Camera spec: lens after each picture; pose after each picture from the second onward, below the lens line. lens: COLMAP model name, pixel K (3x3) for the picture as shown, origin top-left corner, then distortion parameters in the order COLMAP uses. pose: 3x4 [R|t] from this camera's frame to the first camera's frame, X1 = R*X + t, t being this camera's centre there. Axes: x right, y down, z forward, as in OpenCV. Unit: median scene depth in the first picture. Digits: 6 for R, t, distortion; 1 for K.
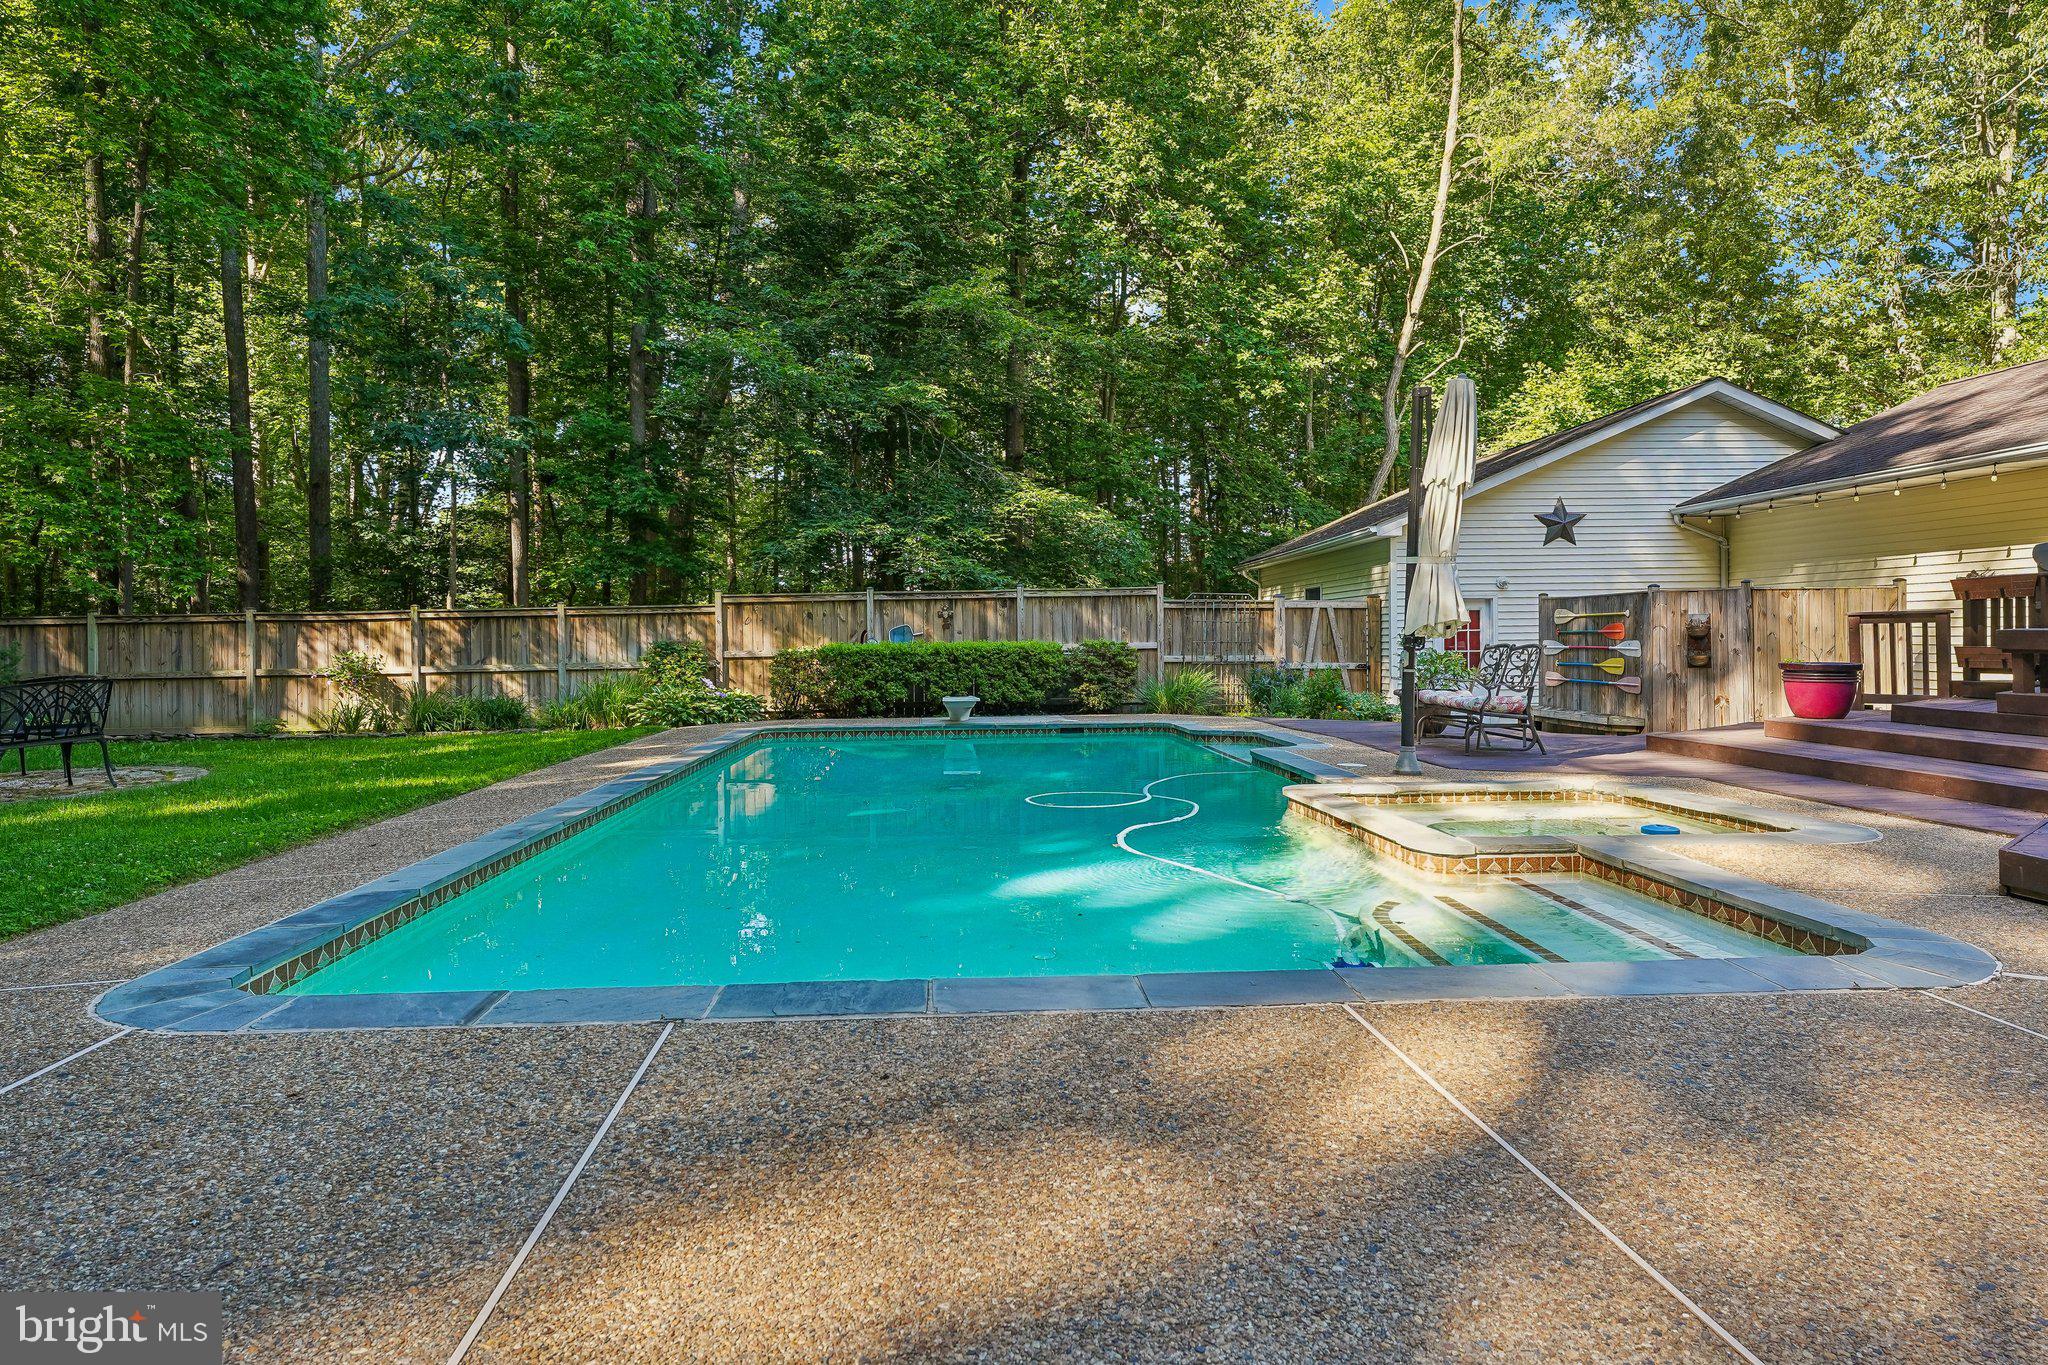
lens RADIAL K [[1155.0, 0, 1013.8], [0, 1155.0, 659.2], [0, 0, 1]] dist [0.000259, -0.001265]
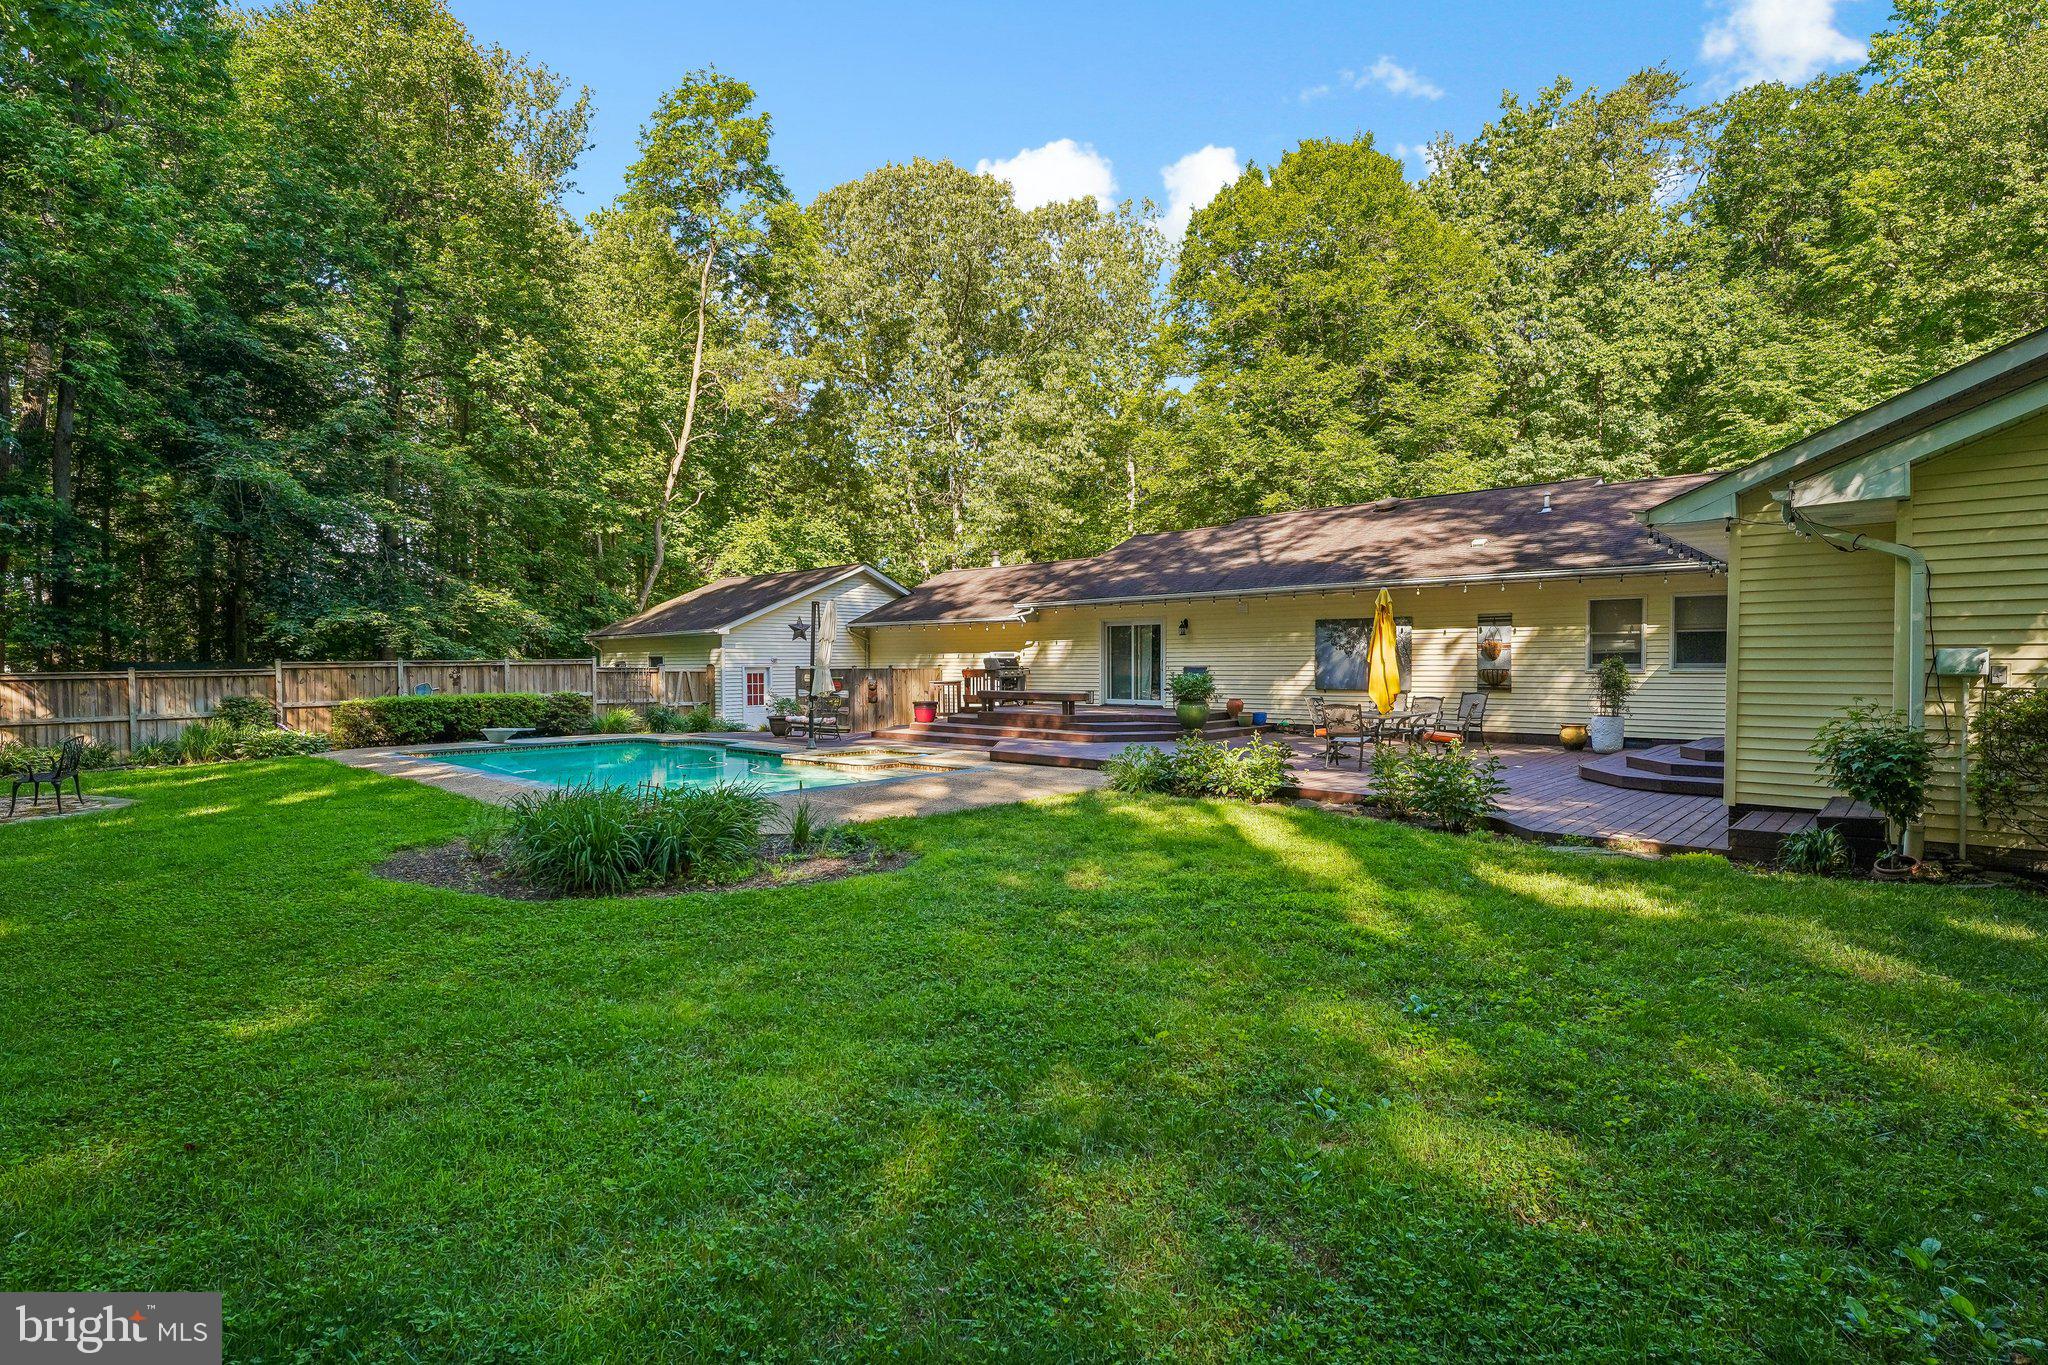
lens RADIAL K [[990.2, 0, 993.7], [0, 990.2, 664.5], [0, 0, 1]] dist [-0.010290, -0.000220]
pose [[0.725742, 0.005106, 0.687948, -0.444766], [0.010918, 0.999761, -0.018938, -0.021420], [-0.687881, 0.021255, 0.725513, -0.450866]]
